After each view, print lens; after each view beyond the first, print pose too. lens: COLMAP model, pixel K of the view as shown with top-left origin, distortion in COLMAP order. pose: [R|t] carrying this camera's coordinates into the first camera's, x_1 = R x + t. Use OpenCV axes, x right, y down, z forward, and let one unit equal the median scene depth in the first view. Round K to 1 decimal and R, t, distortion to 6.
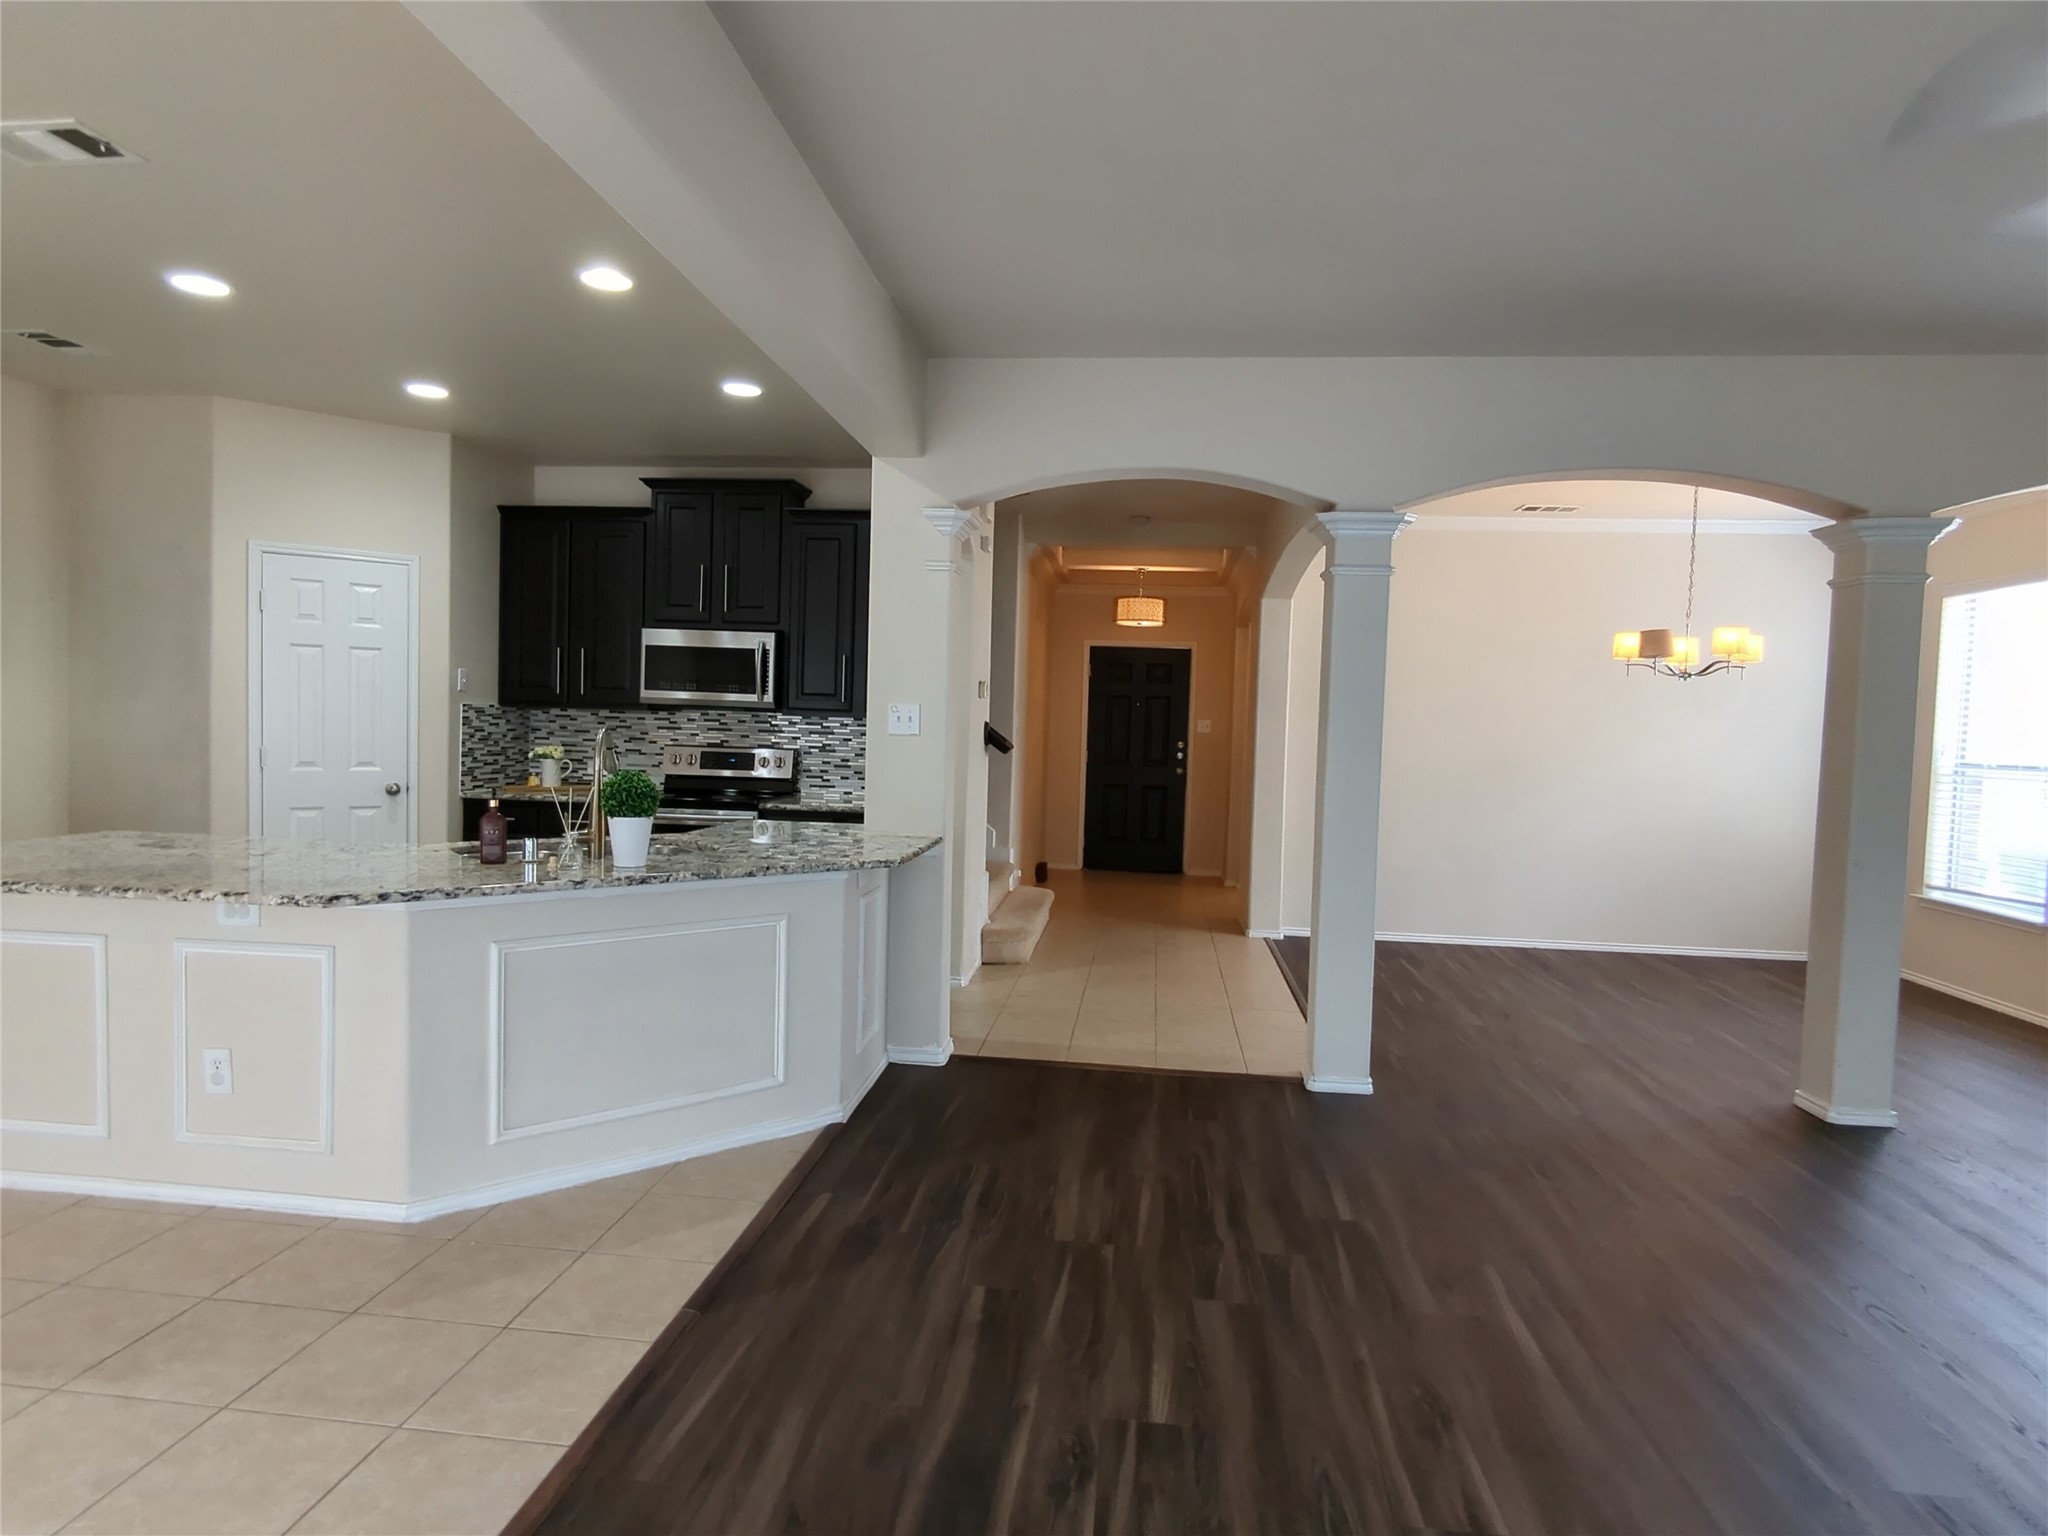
lens RADIAL K [[1129.4, 0, 1024.0], [0, 1129.4, 768.0], [0, 0, 1]] dist [-0.004031, -0.000827]
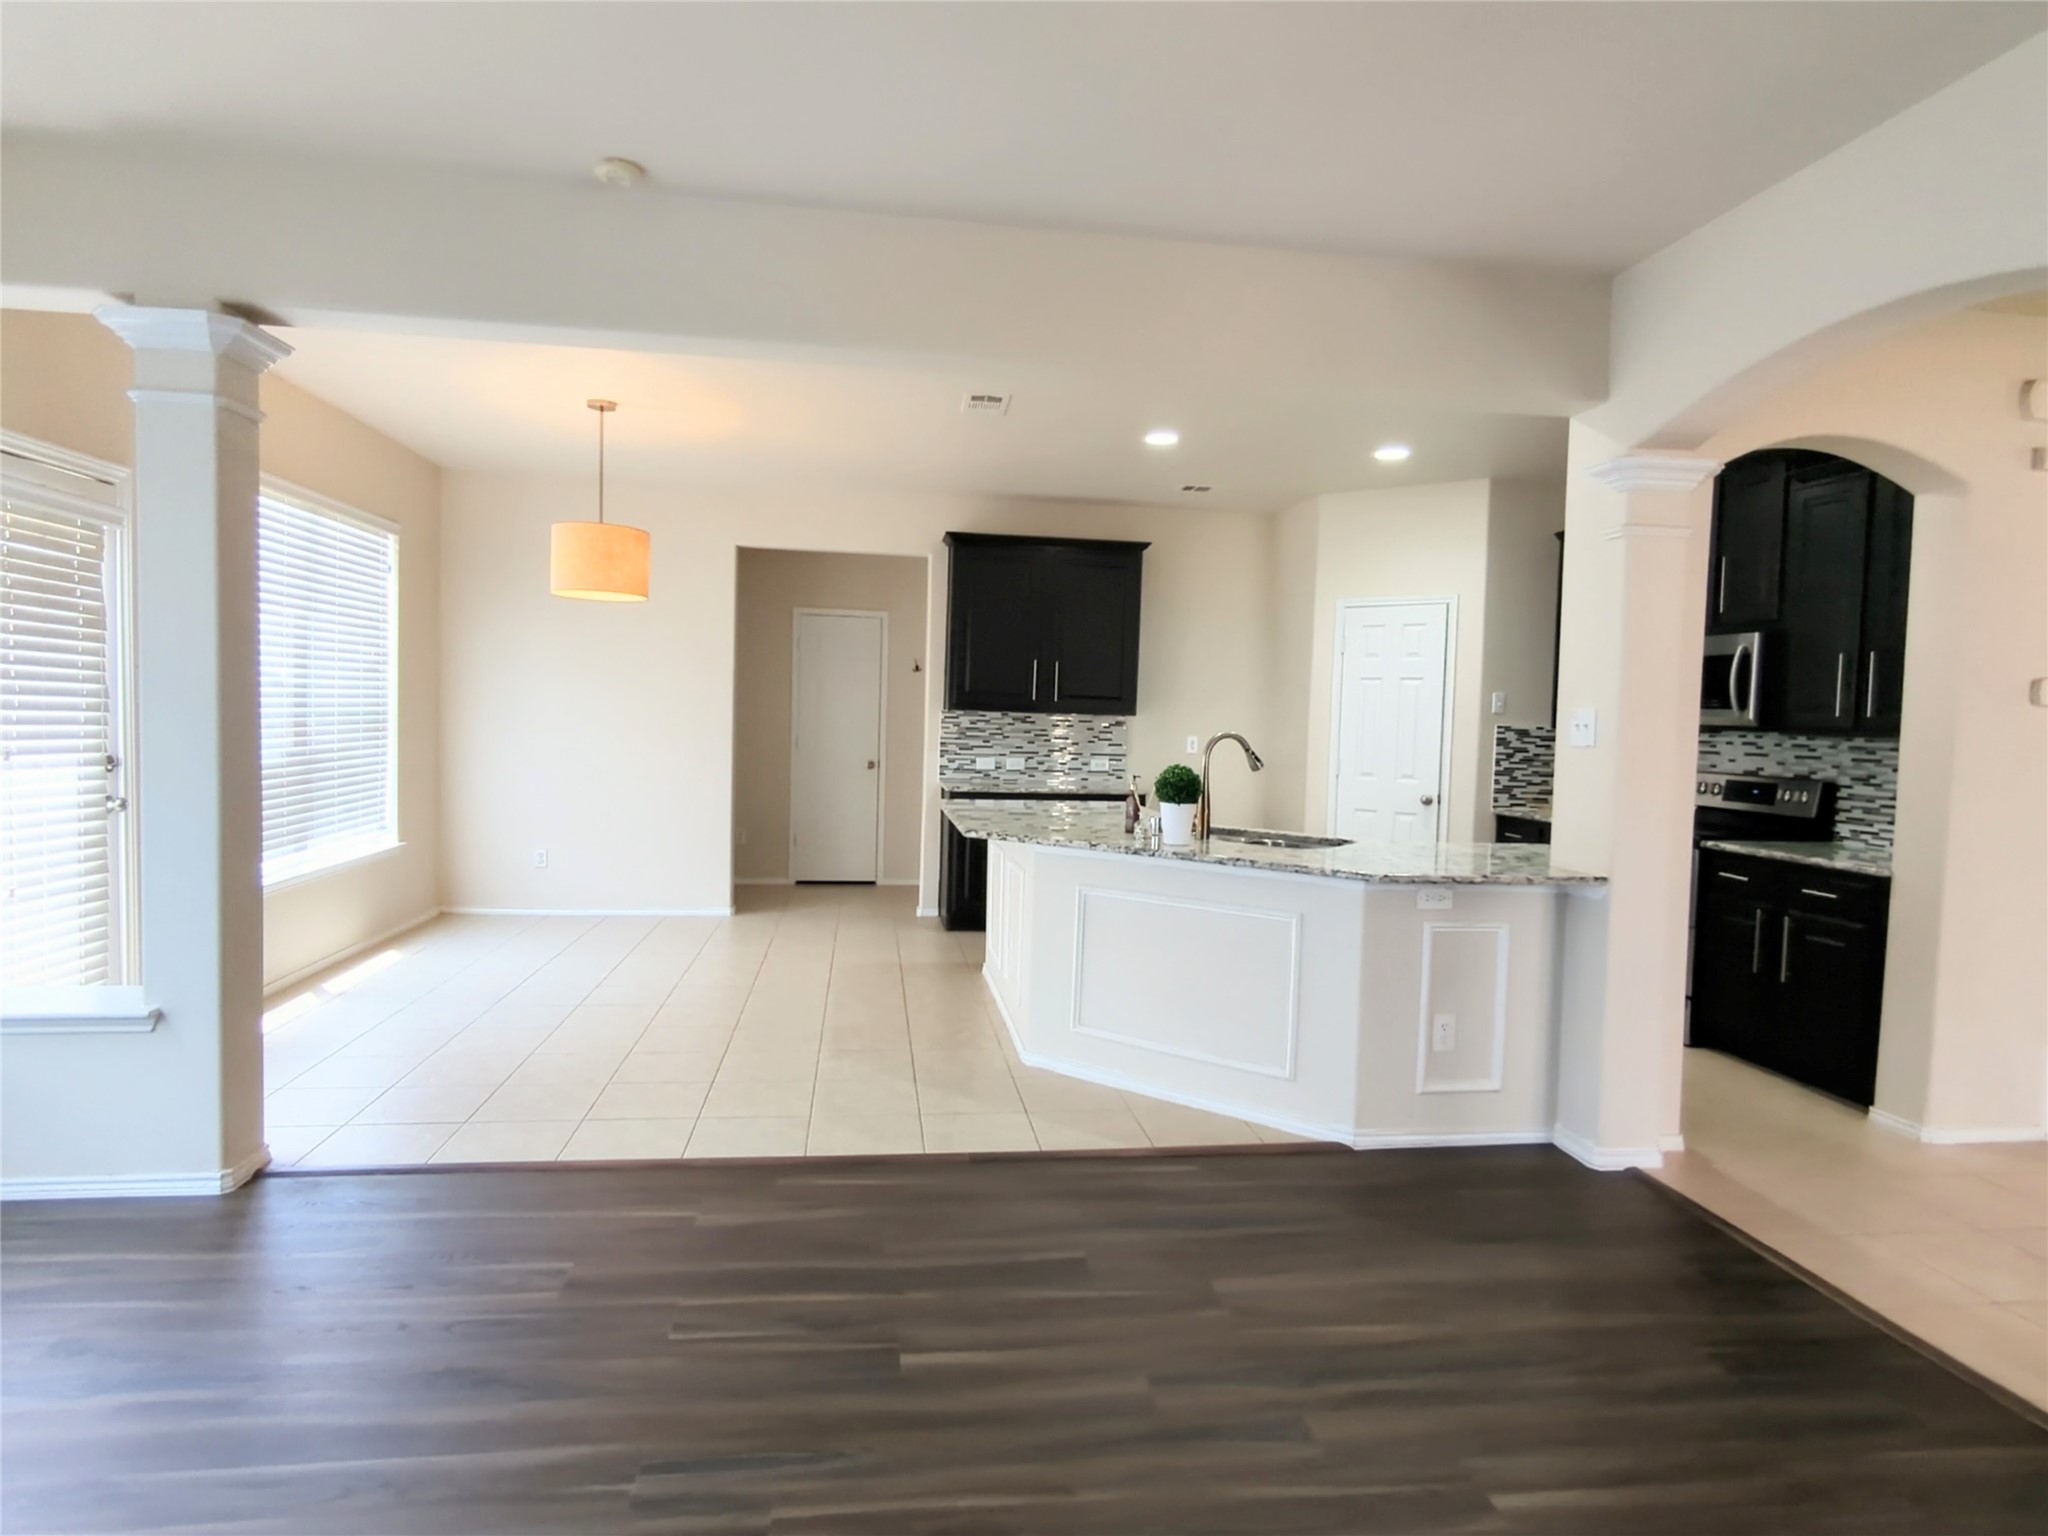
lens RADIAL K [[1129.4, 0, 1024.0], [0, 1129.4, 768.0], [0, 0, 1]] dist [-0.004031, -0.000827]
pose [[0.244028, 0.021674, -0.969526, 0.427565], [-0.062802, 0.998005, 0.006504, 0.004336], [0.967733, 0.059301, 0.244902, 0.300933]]
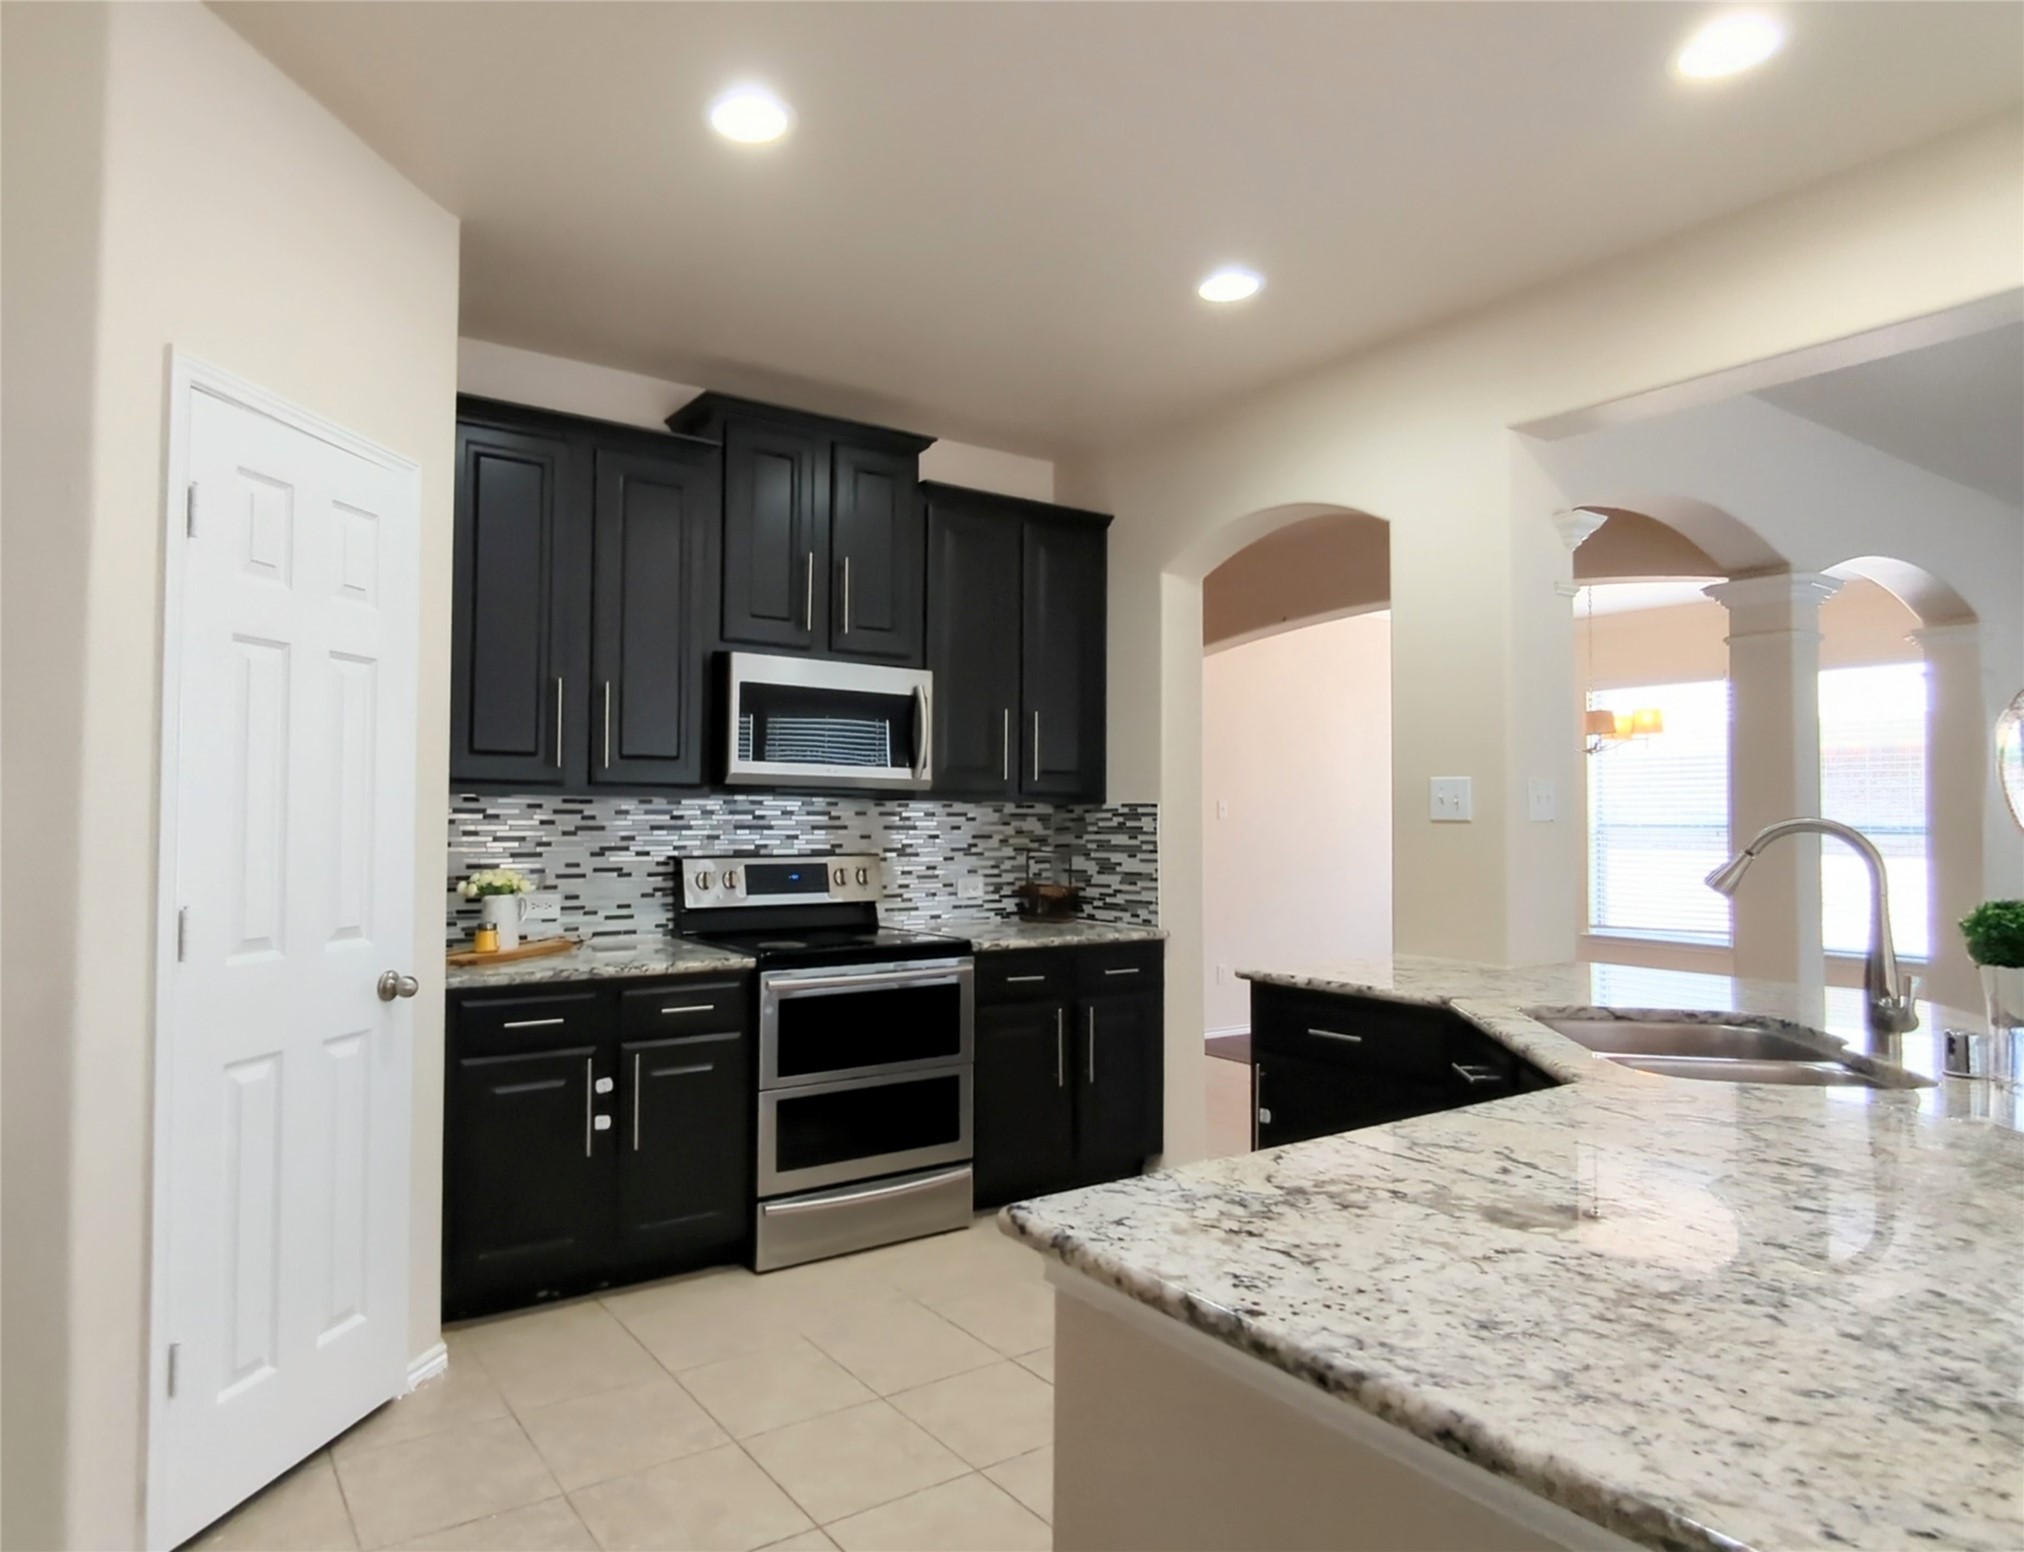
lens RADIAL K [[1243.5, 0, 1009.7], [0, 1243.5, 780.6], [0, 0, 1]] dist [0.001087, 0.000185]
pose [[0.745972, -0.005442, 0.665955, -0.648199], [0.039187, 0.998593, -0.035734, -0.031846], [-0.664823, 0.052753, 0.745136, 0.452647]]
